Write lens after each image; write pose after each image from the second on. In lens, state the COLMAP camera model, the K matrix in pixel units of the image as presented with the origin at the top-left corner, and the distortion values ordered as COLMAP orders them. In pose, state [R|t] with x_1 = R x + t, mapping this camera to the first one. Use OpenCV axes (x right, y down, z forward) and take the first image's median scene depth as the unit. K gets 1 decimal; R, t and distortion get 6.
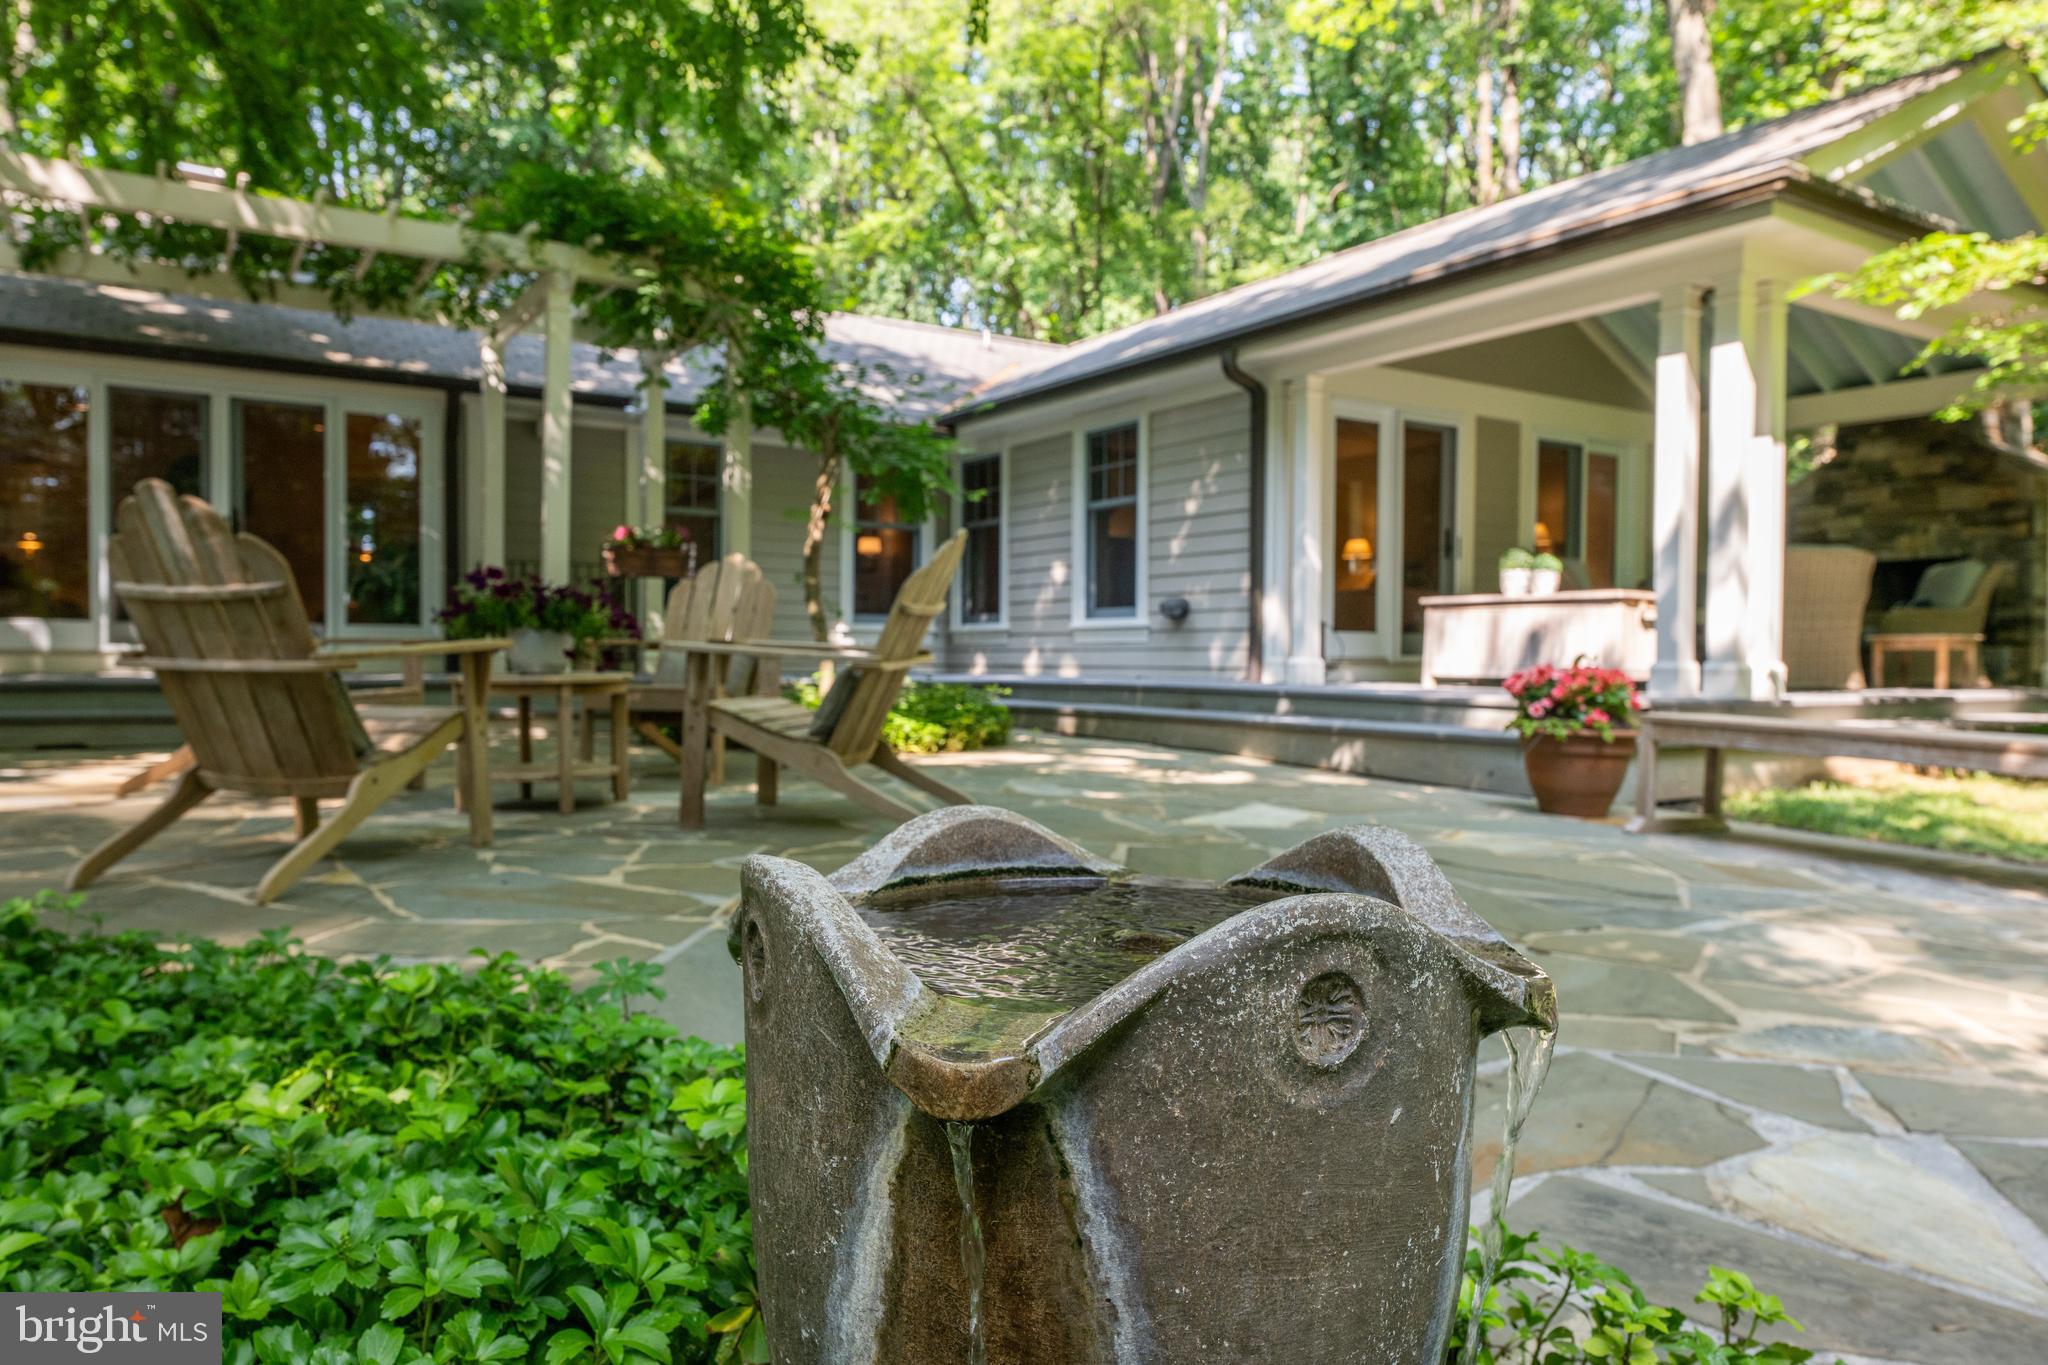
lens RADIAL K [[1309.9, 0, 1023.2], [0, 1309.9, 675.2], [0, 0, 1]] dist [-0.008701, -0.000579]
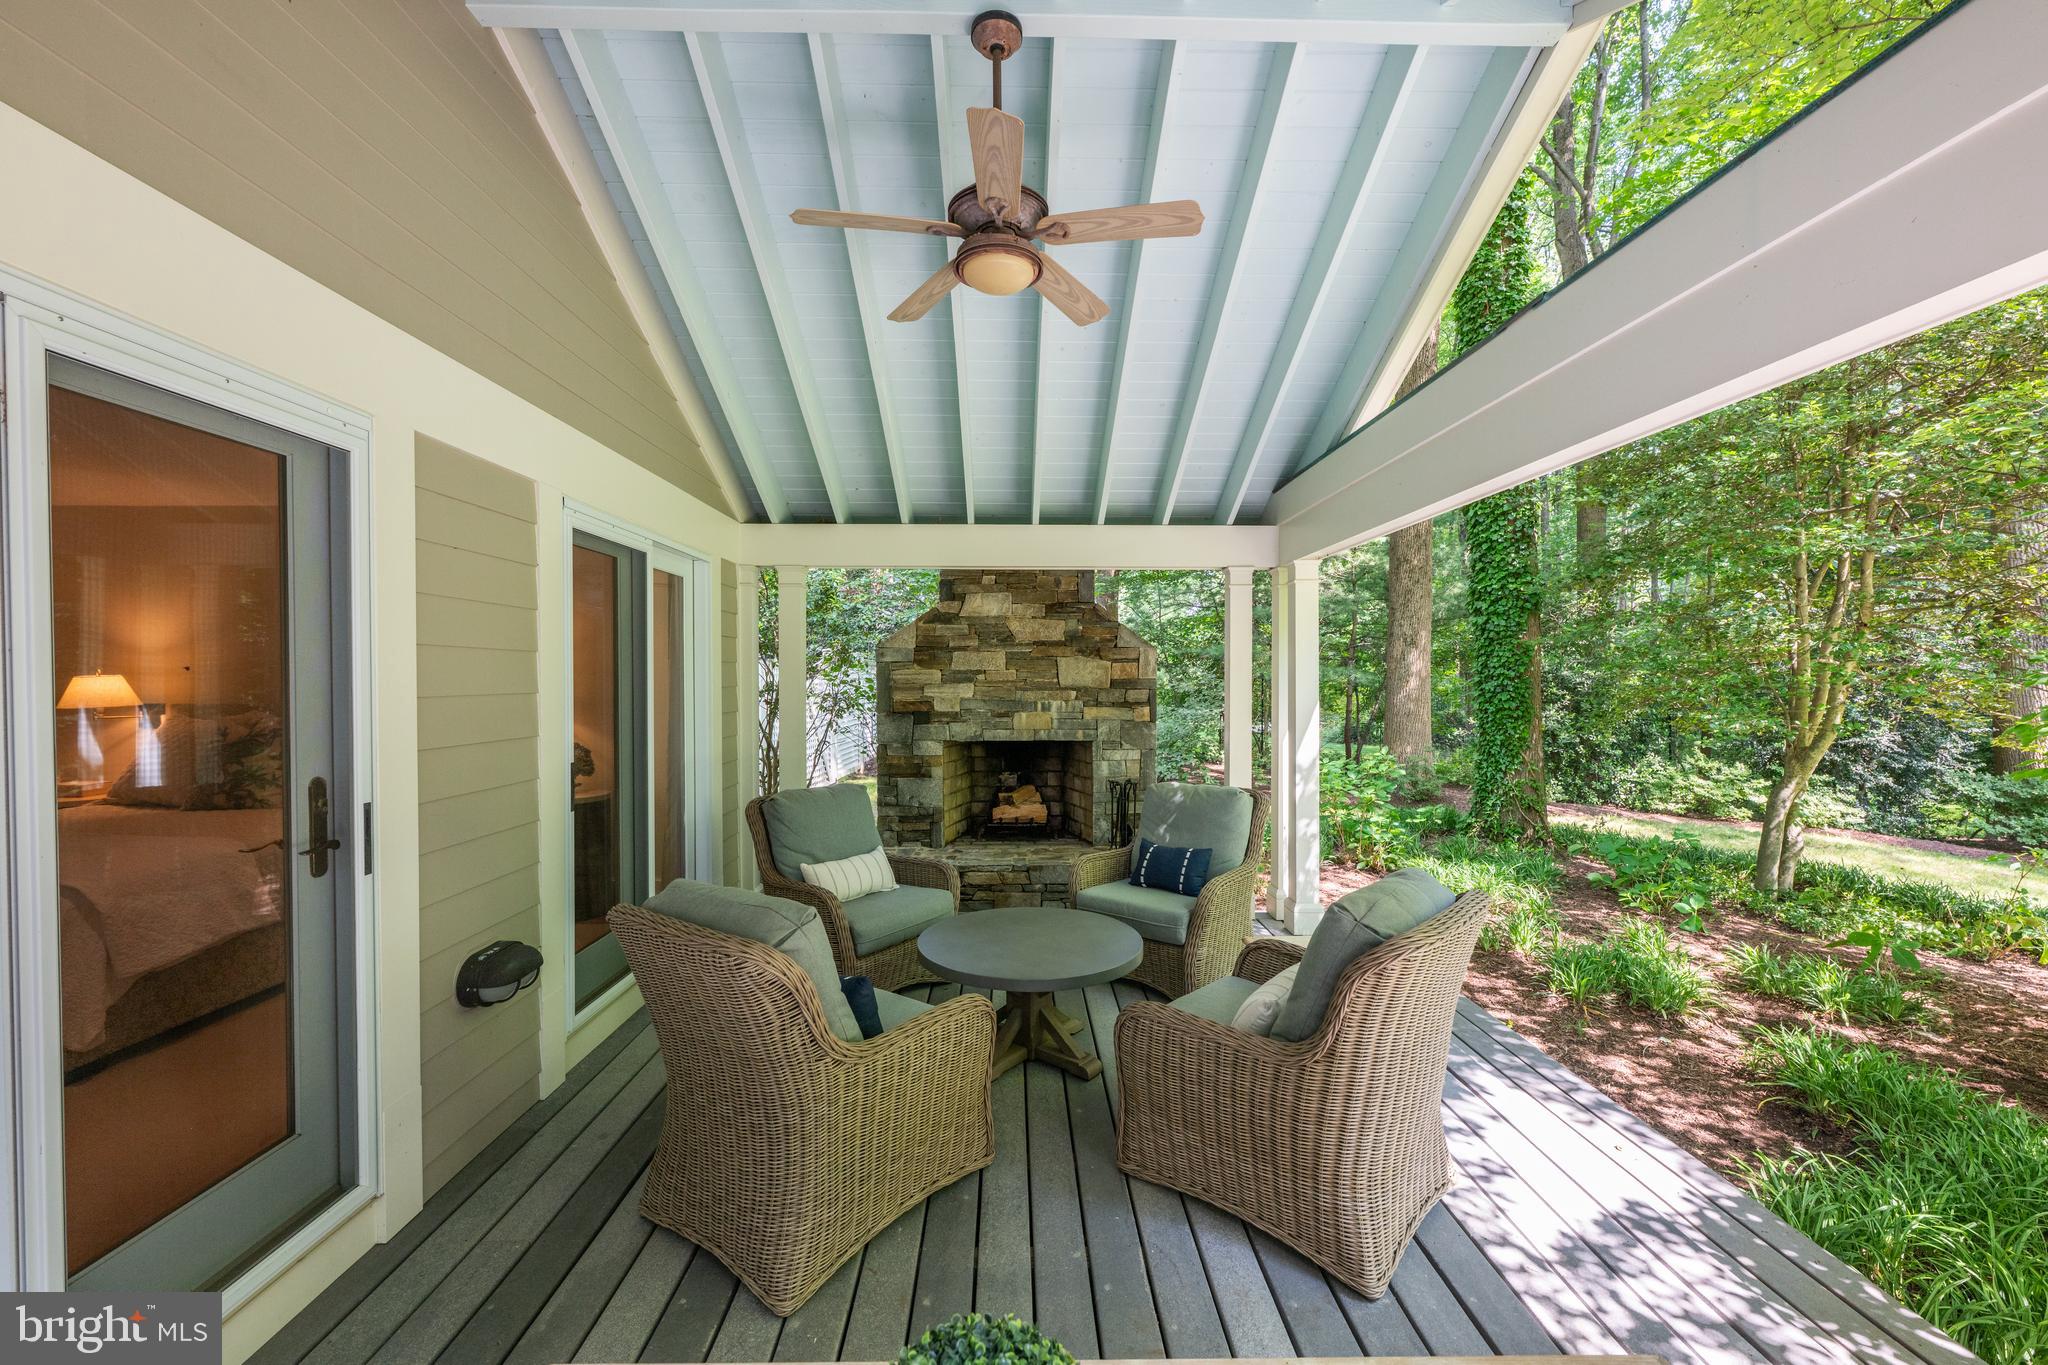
lens RADIAL K [[809.4, 0, 1018.2], [0, 809.4, 686.1], [0, 0, 1]] dist [-0.001683, -0.000566]
pose [[0.525073, -0.012927, 0.850959, 0.224078], [0.019218, 0.999810, 0.003330, -0.116561], [-0.850840, 0.014606, 0.525222, 0.683404]]
